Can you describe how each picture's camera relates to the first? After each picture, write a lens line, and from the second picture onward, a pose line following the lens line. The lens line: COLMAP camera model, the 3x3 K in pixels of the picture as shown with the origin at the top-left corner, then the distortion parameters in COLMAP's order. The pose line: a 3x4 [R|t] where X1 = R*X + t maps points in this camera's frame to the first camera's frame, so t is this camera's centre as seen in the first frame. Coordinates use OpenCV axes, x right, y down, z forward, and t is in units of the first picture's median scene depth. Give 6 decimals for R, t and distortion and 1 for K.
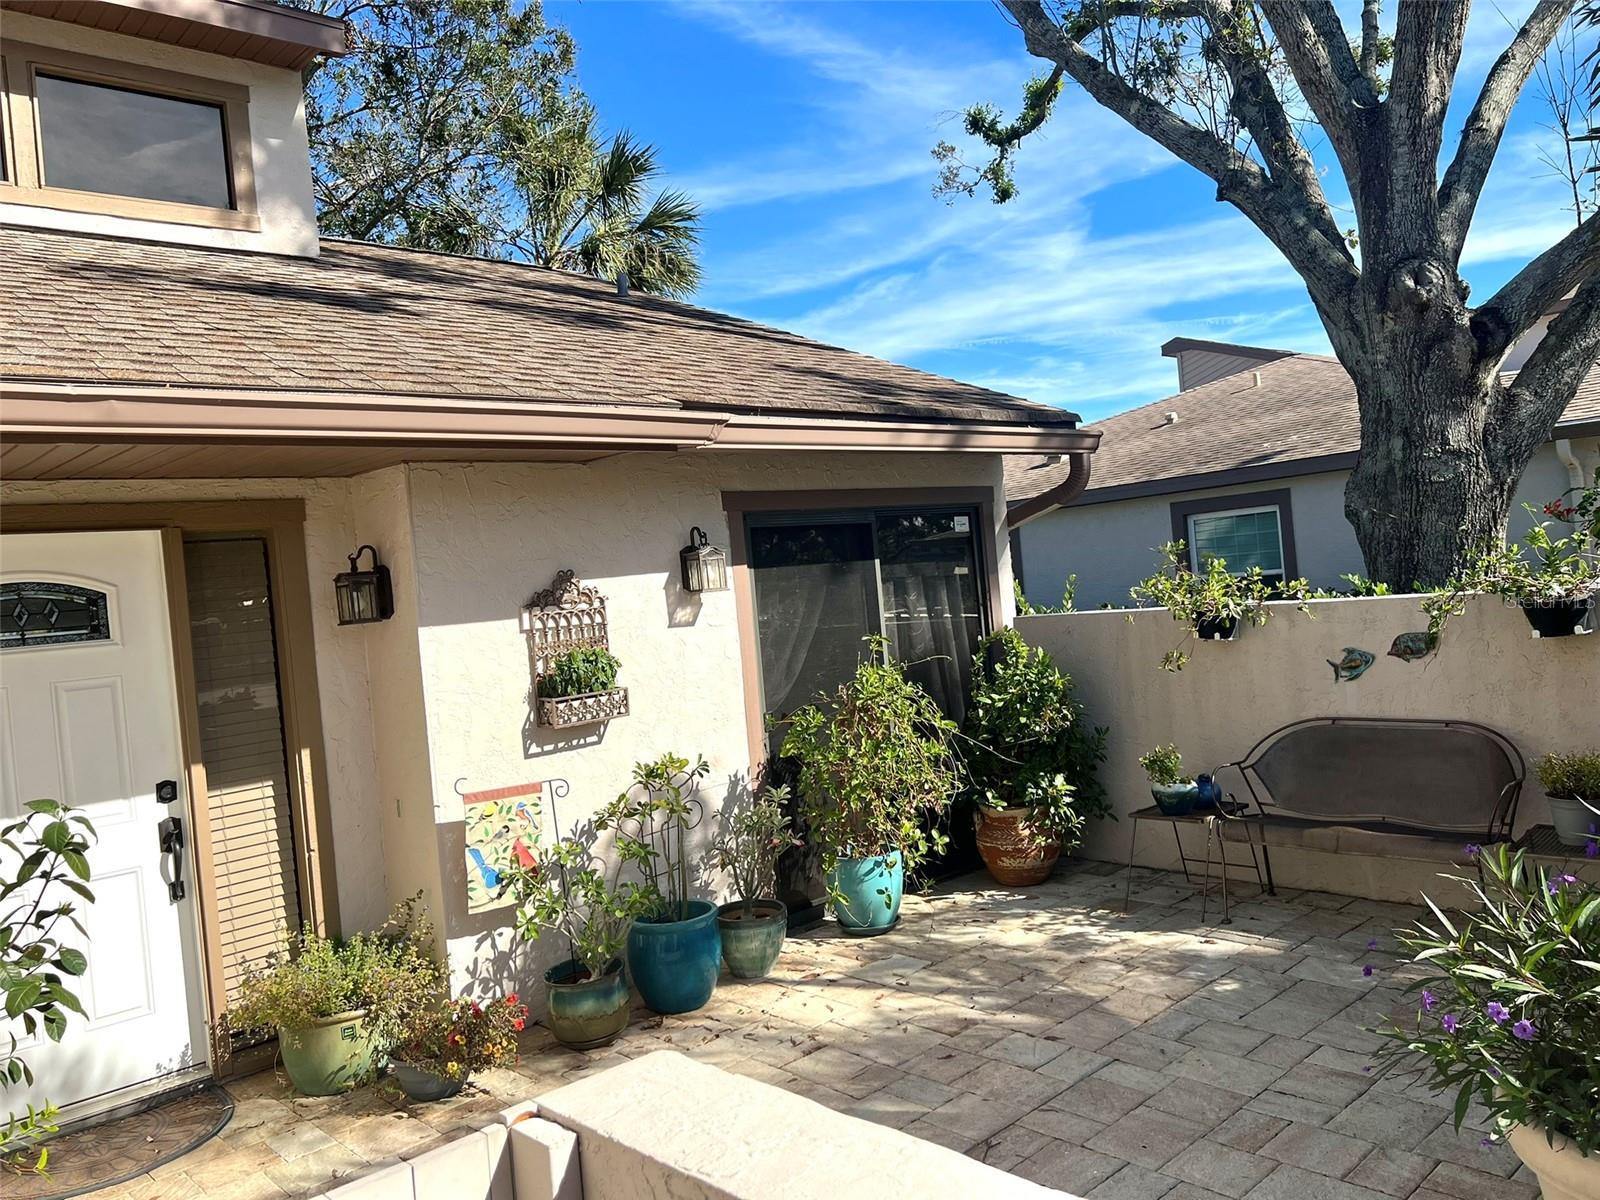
lens RADIAL K [[1220.1, 0, 800.0], [0, 1220.1, 600.0], [0, 0, 1]] dist [0.102726, -0.142361]
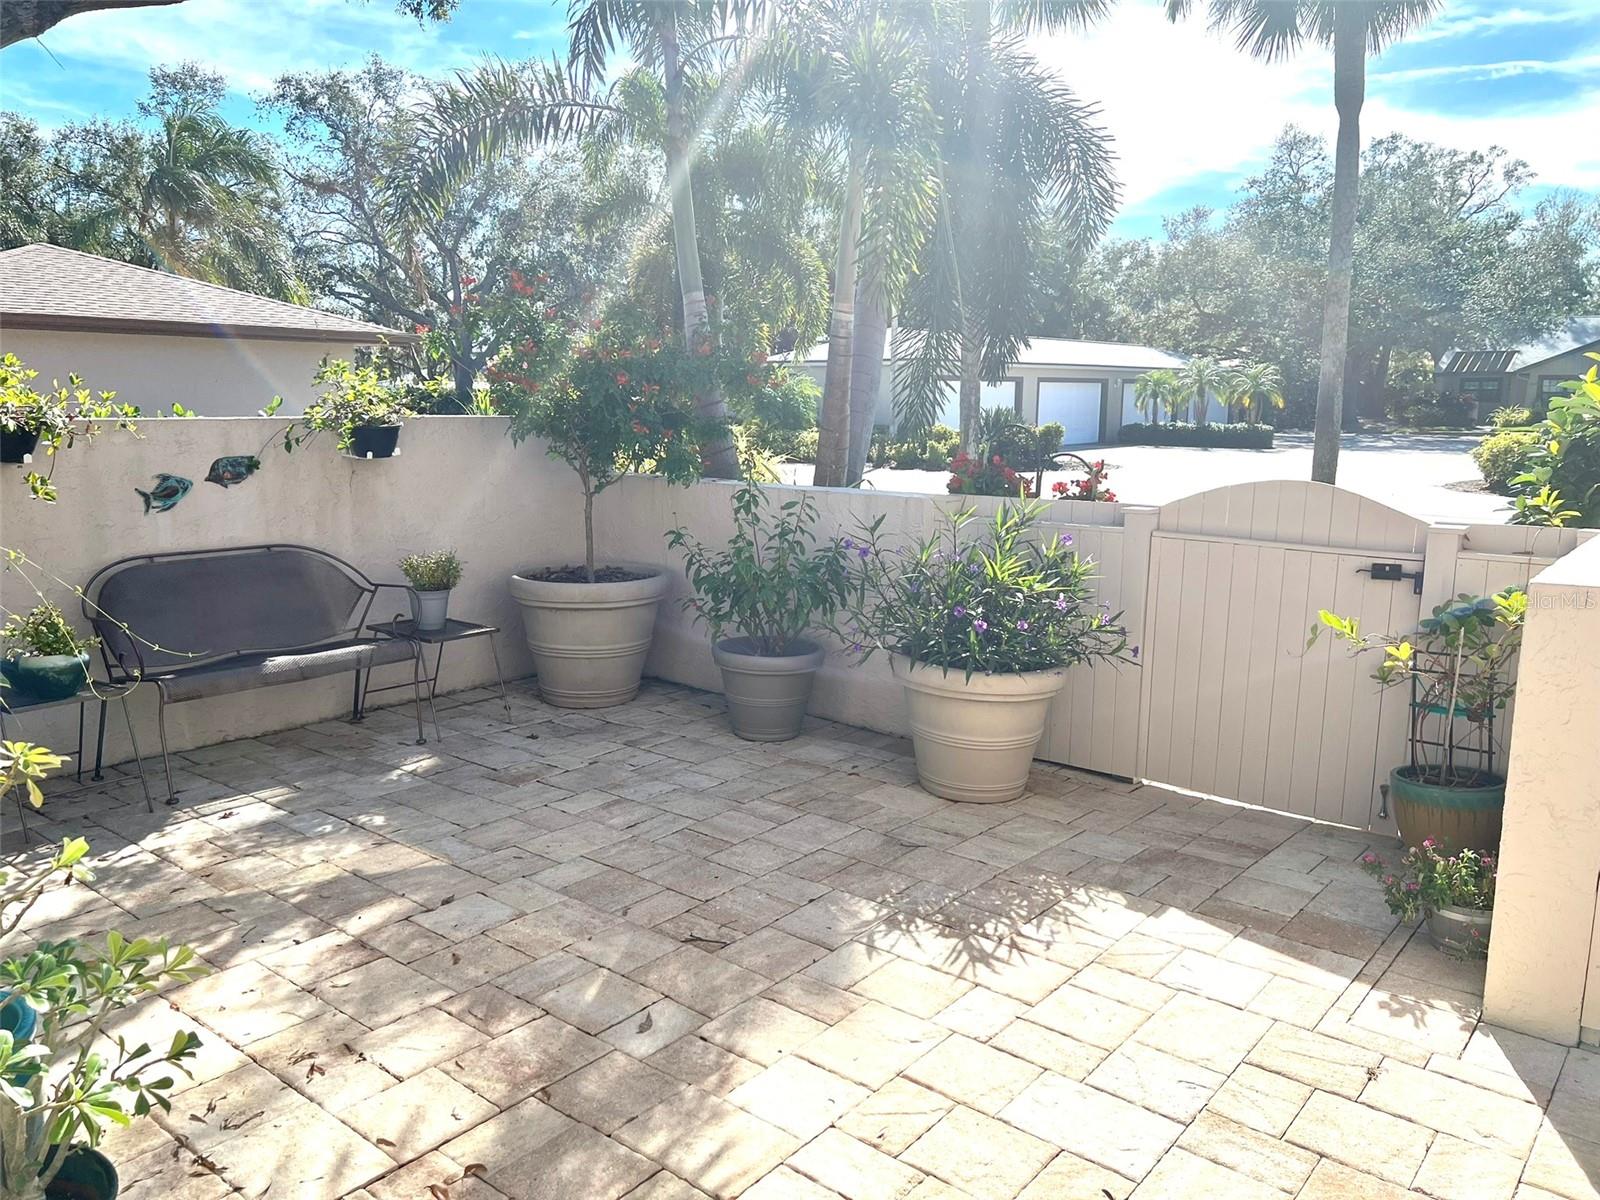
lens RADIAL K [[1206.2, 0, 791.8], [0, 1206.2, 610.5], [0, 0, 1]] dist [0.106731, -0.134146]
pose [[-0.141990, -0.079559, 0.986666, -0.482805], [0.026026, 0.996120, 0.084066, 0.072269], [-0.989526, 0.037615, -0.139369, 0.669859]]
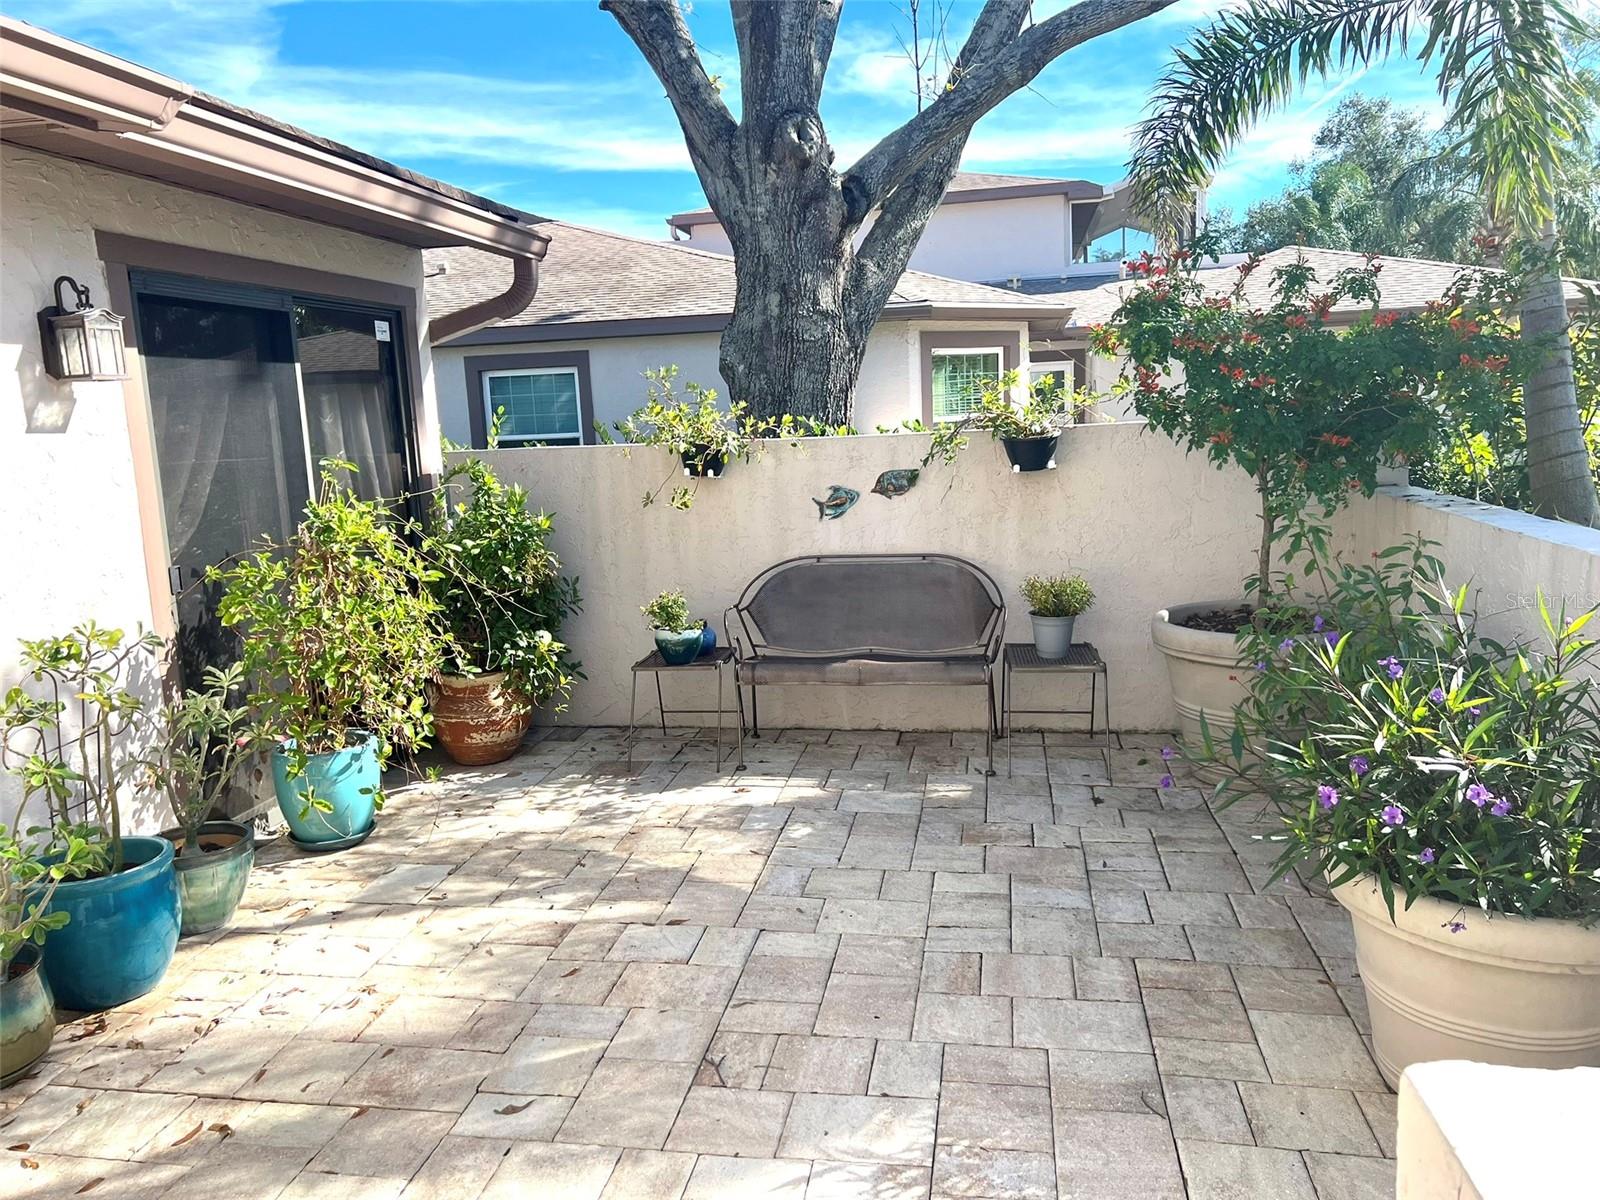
lens RADIAL K [[1206.2, 0, 791.8], [0, 1206.2, 610.5], [0, 0, 1]] dist [0.106731, -0.134146]
pose [[0.796255, -0.045019, 0.603284, -0.175394], [-0.019210, 0.994843, 0.099593, 0.041762], [-0.604656, -0.090890, 0.791284, 0.234078]]
